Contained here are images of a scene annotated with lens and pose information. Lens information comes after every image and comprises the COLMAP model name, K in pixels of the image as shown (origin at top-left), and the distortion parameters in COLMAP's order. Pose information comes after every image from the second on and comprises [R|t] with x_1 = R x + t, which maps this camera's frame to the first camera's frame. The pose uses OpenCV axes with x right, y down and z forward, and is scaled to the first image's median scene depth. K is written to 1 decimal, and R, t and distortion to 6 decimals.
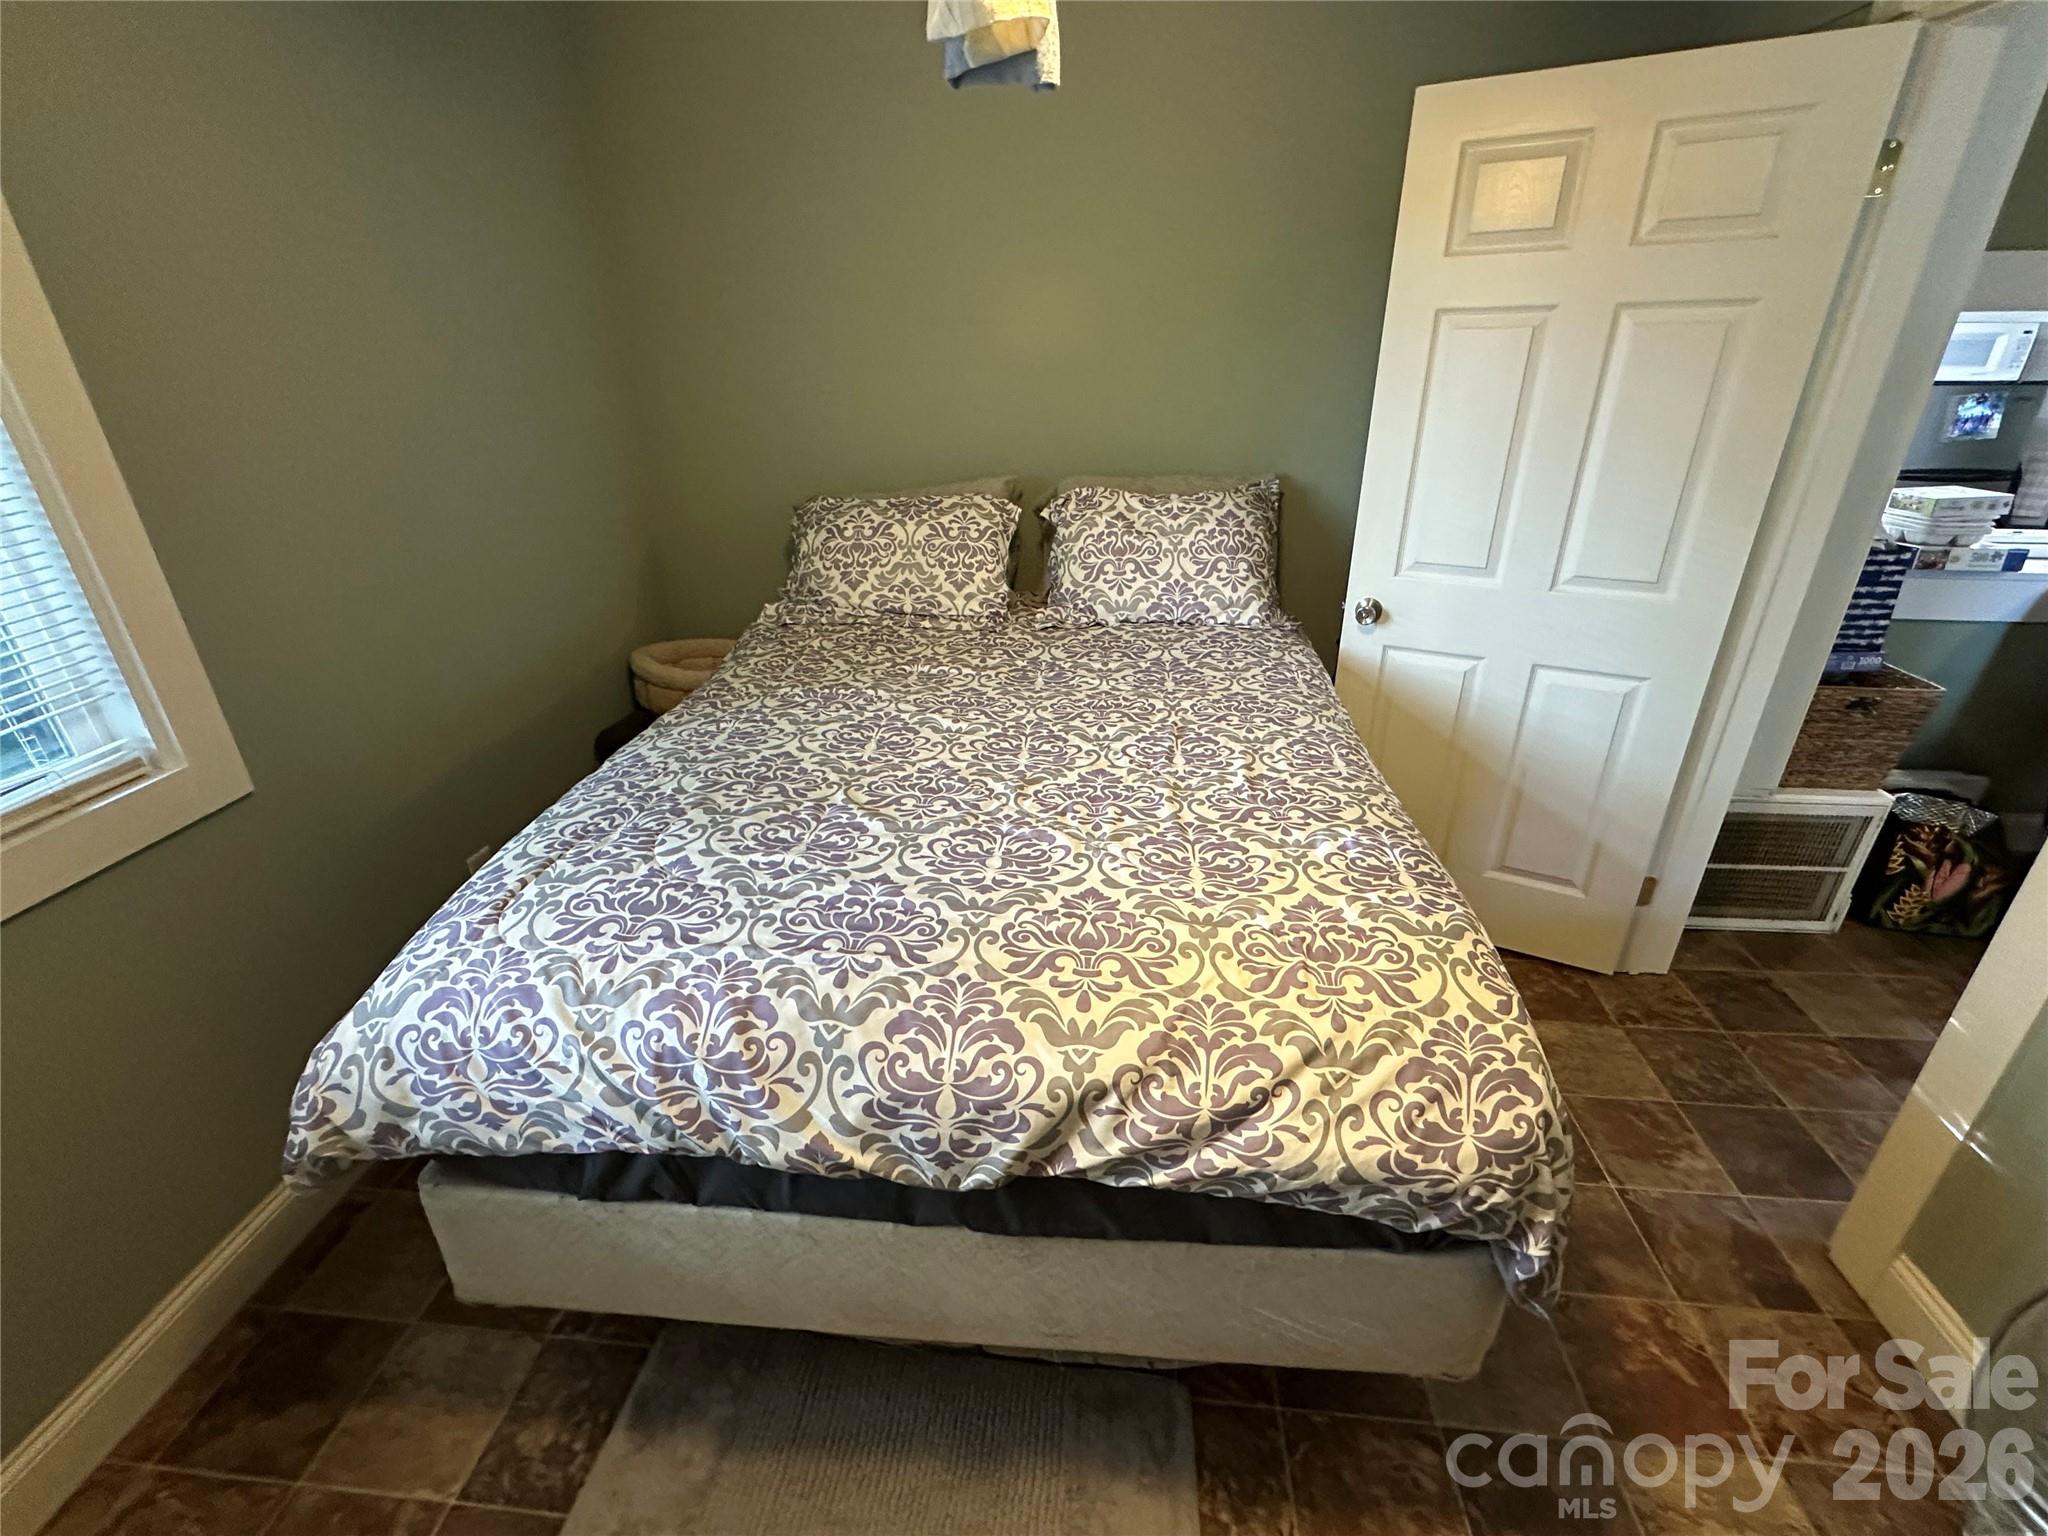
lens RADIAL K [[896.3, 0, 1036.5], [0, 896.3, 760.3], [0, 0, 1]] dist [-0.006877, 0.000572]
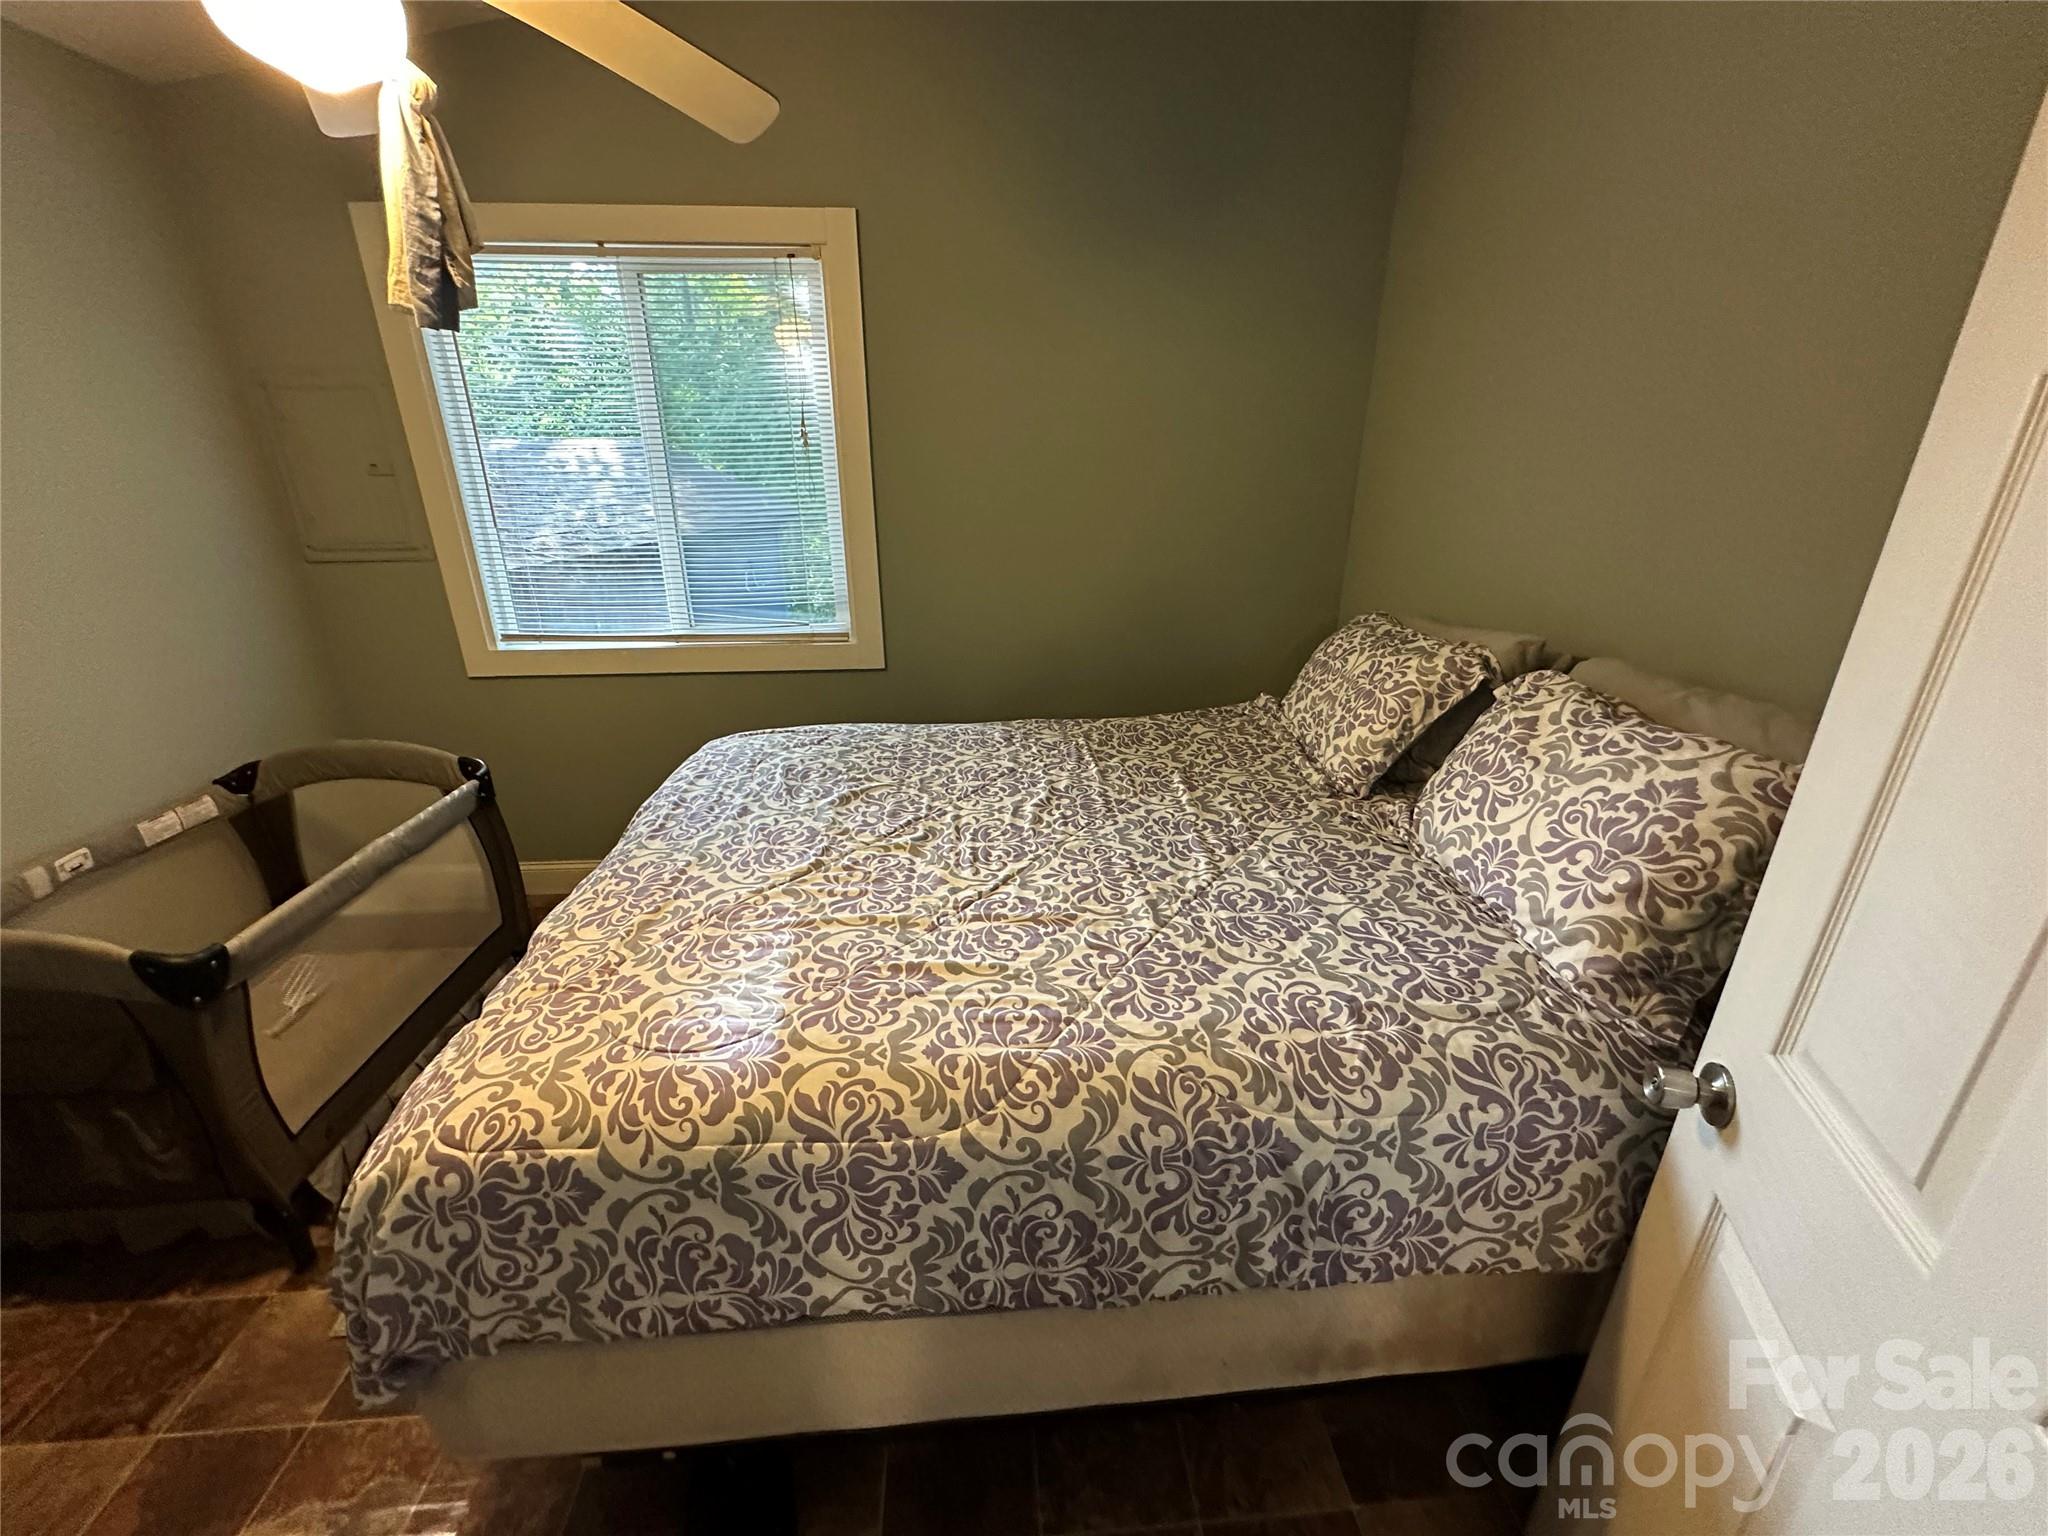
lens RADIAL K [[819.8, 0, 1028.8], [0, 819.8, 764.1], [0, 0, 1]] dist [-0.005343, 0.001393]
pose [[0.163497, 0.363252, -0.917233, 0.731078], [-0.415445, 0.868637, 0.269953, -0.323508], [0.894804, 0.336924, 0.292931, 0.661522]]
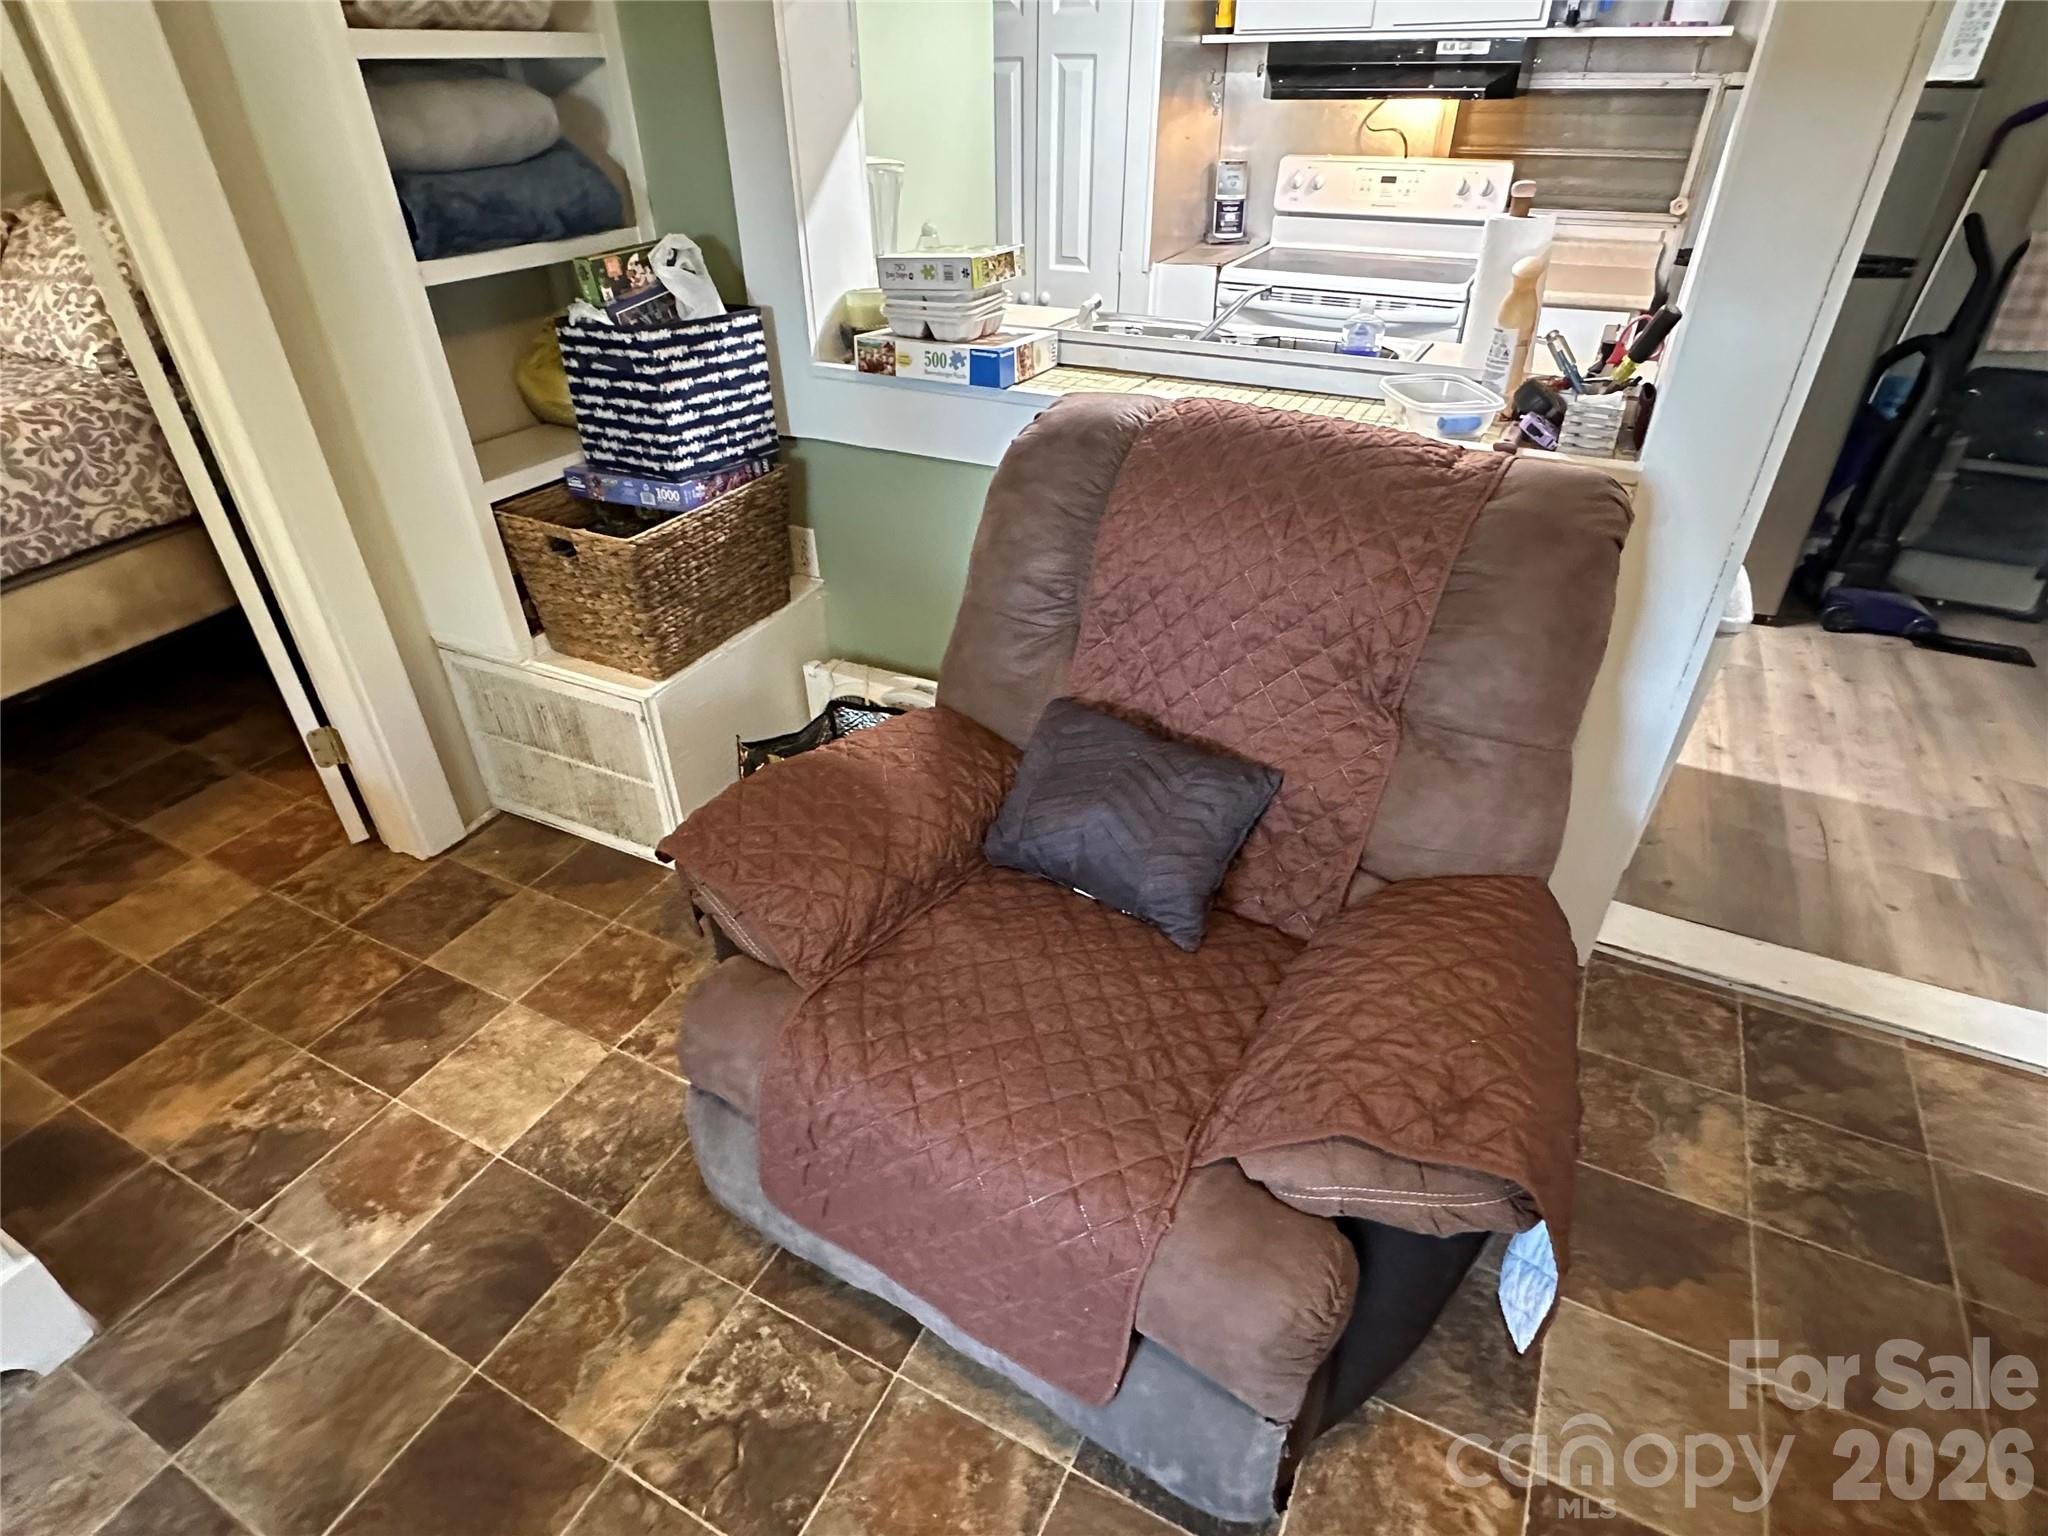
lens RADIAL K [[1083.5, 0, 1018.5], [0, 1083.5, 770.5], [0, 0, 1]] dist [-0.010299, 0.005822]
pose [[0.923539, 0.203247, -0.325218, 1.872475], [-0.154900, 0.973457, 0.168488, -0.108639], [0.350830, -0.105229, 0.930508, 0.360753]]
